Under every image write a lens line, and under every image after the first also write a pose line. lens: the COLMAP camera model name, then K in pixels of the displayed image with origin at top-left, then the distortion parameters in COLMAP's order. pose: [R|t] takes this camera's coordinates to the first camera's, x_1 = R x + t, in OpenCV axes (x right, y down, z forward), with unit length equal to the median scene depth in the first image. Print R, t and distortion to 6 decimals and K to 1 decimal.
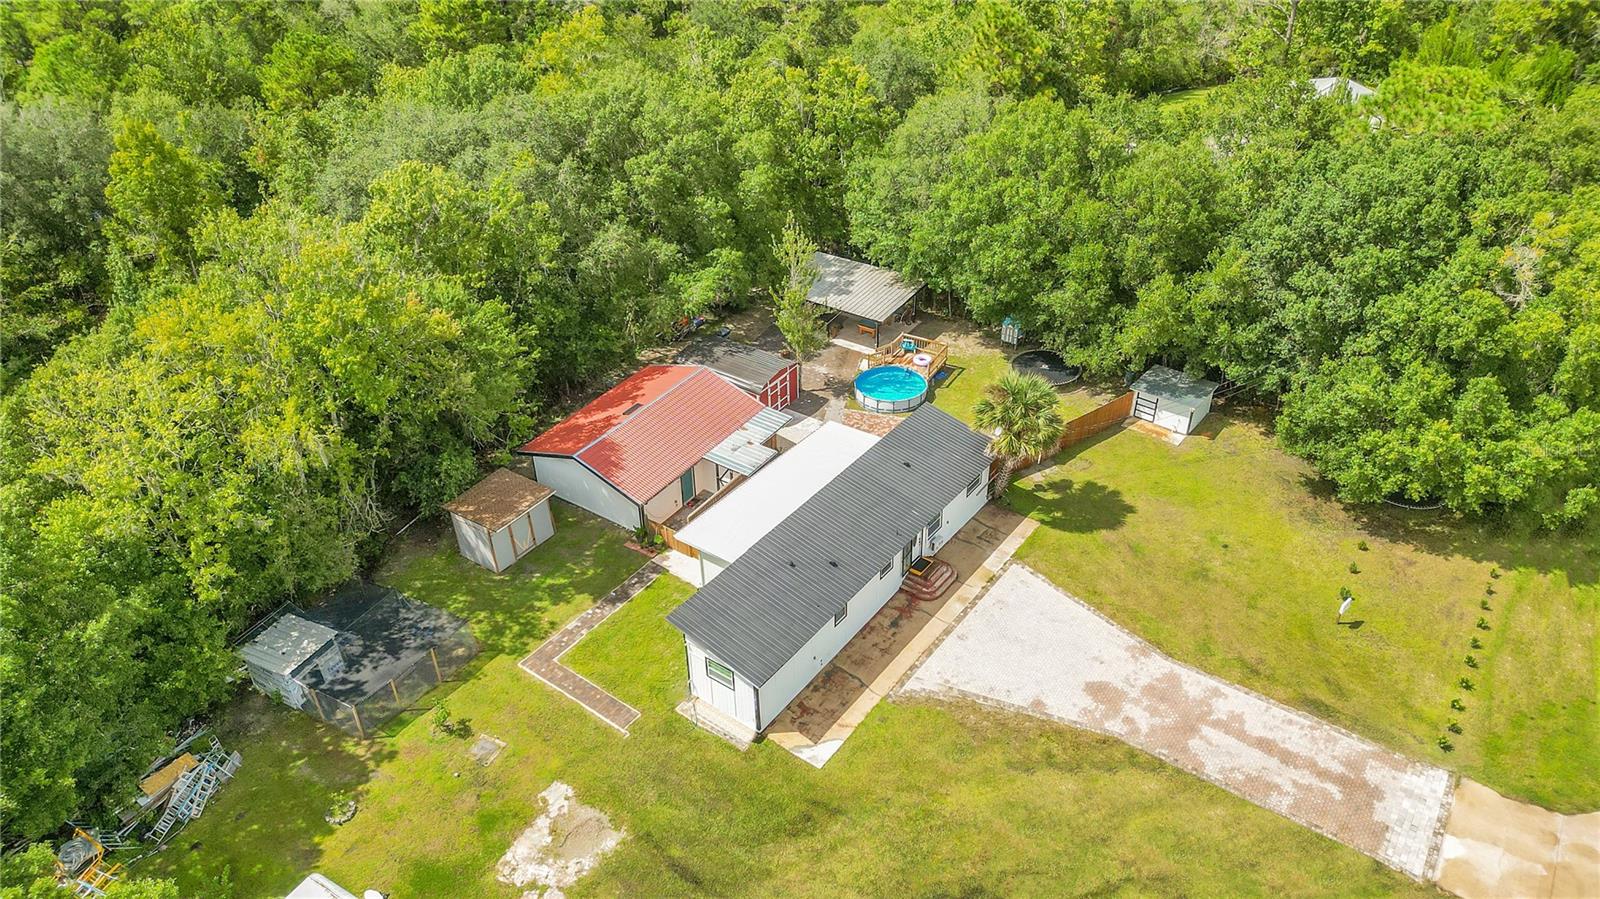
lens RADIAL K [[1116.7, 0, 804.6], [0, 1116.7, 441.8], [0, 0, 1]] dist [0.028542, -0.004915]
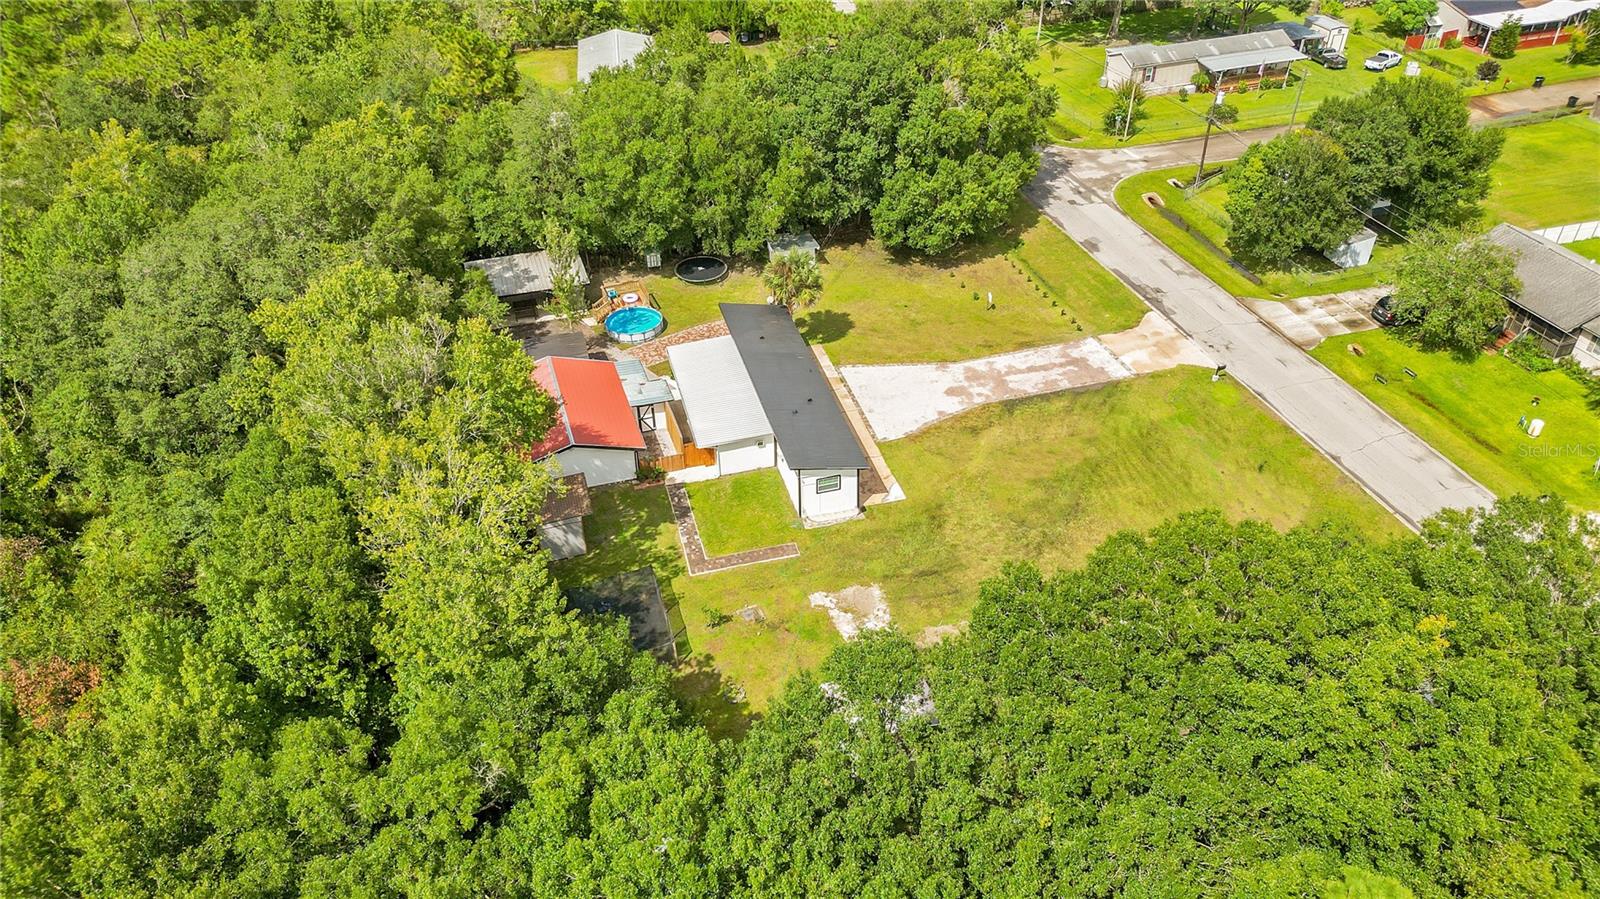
lens RADIAL K [[1116.7, 0, 803.3], [0, 1116.7, 458.7], [0, 0, 1]] dist [0.028542, -0.004915]
pose [[0.608059, -0.461863, 0.645714, -0.949387], [0.442873, 0.872375, 0.206942, -0.126154], [-0.658884, 0.160137, 0.735002, -0.045632]]
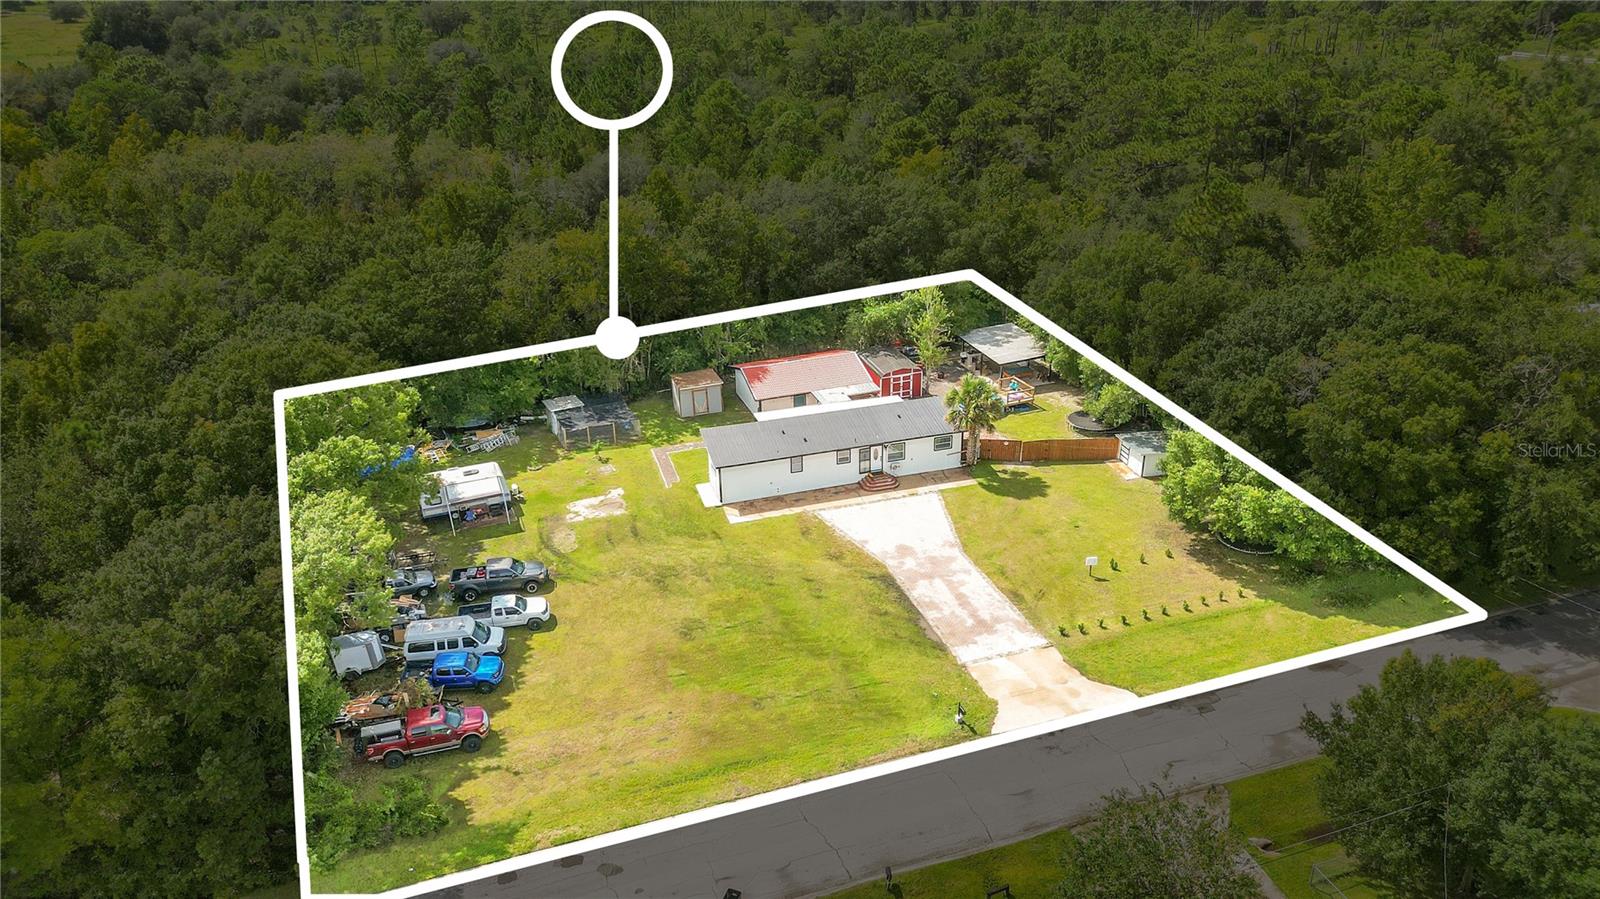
lens RADIAL K [[1116.7, 0, 806.5], [0, 1116.7, 447.3], [0, 0, 1]] dist [0.028542, -0.004915]
pose [[0.805734, 0.253409, -0.535329, 0.933480], [-0.331797, 0.941829, -0.053560, 0.210958], [0.490616, 0.220776, 0.842944, -0.420313]]
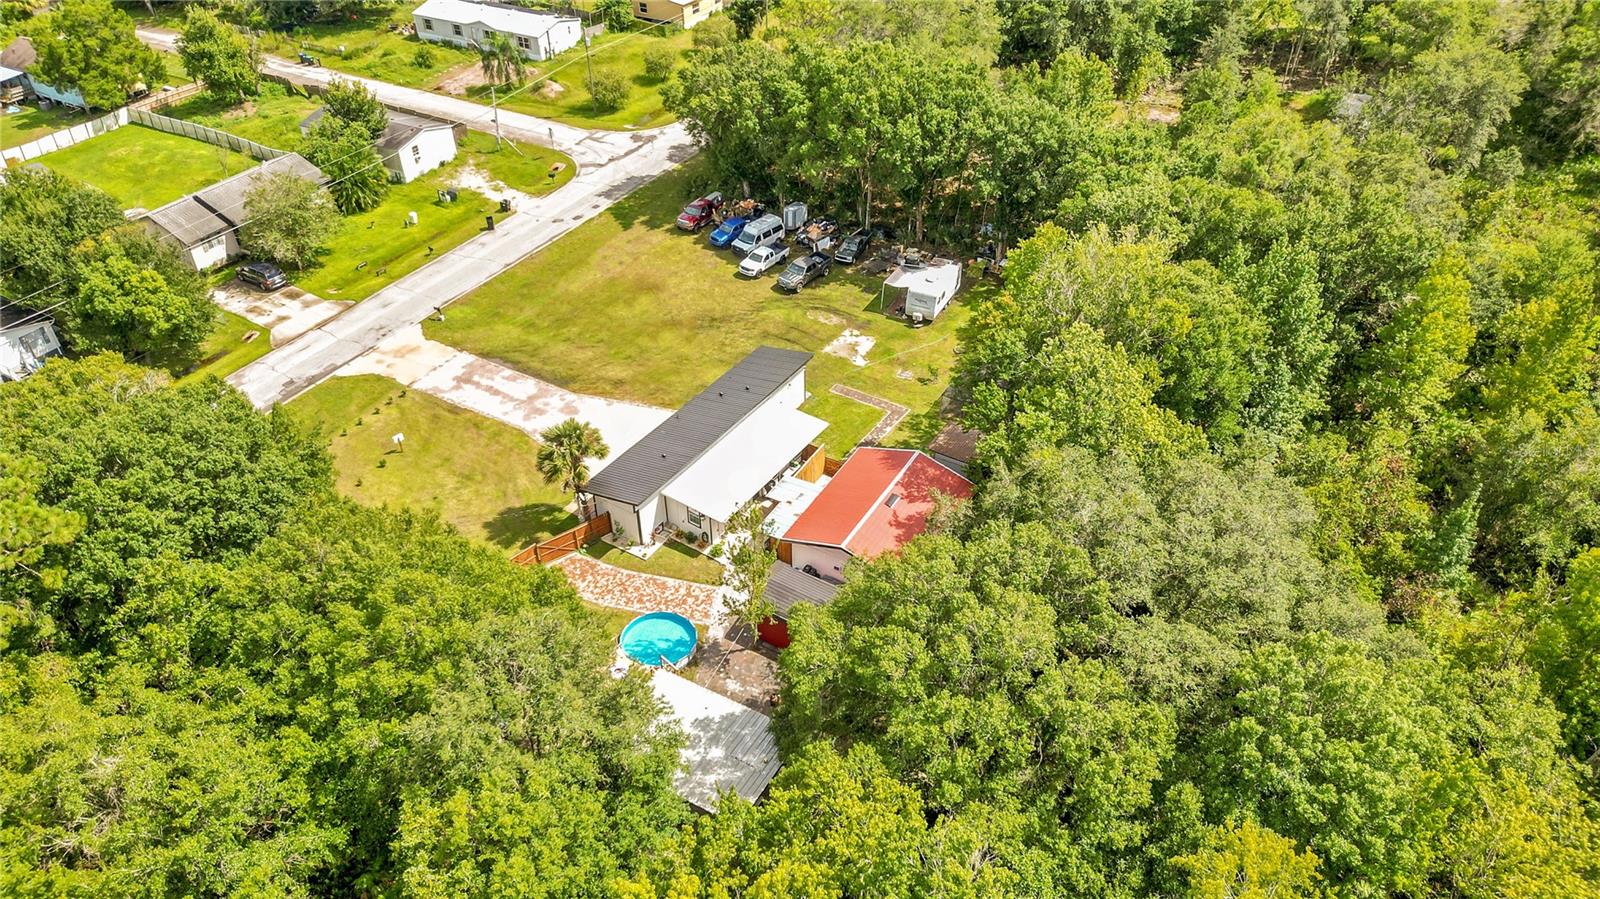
lens RADIAL K [[1116.7, 0, 802.5], [0, 1116.7, 457.3], [0, 0, 1]] dist [0.028542, -0.004915]
pose [[-0.996847, 0.073774, -0.029211, -0.039629], [-0.005302, 0.305391, 0.952212, -1.380516], [0.079169, 0.949365, -0.304037, 1.580843]]
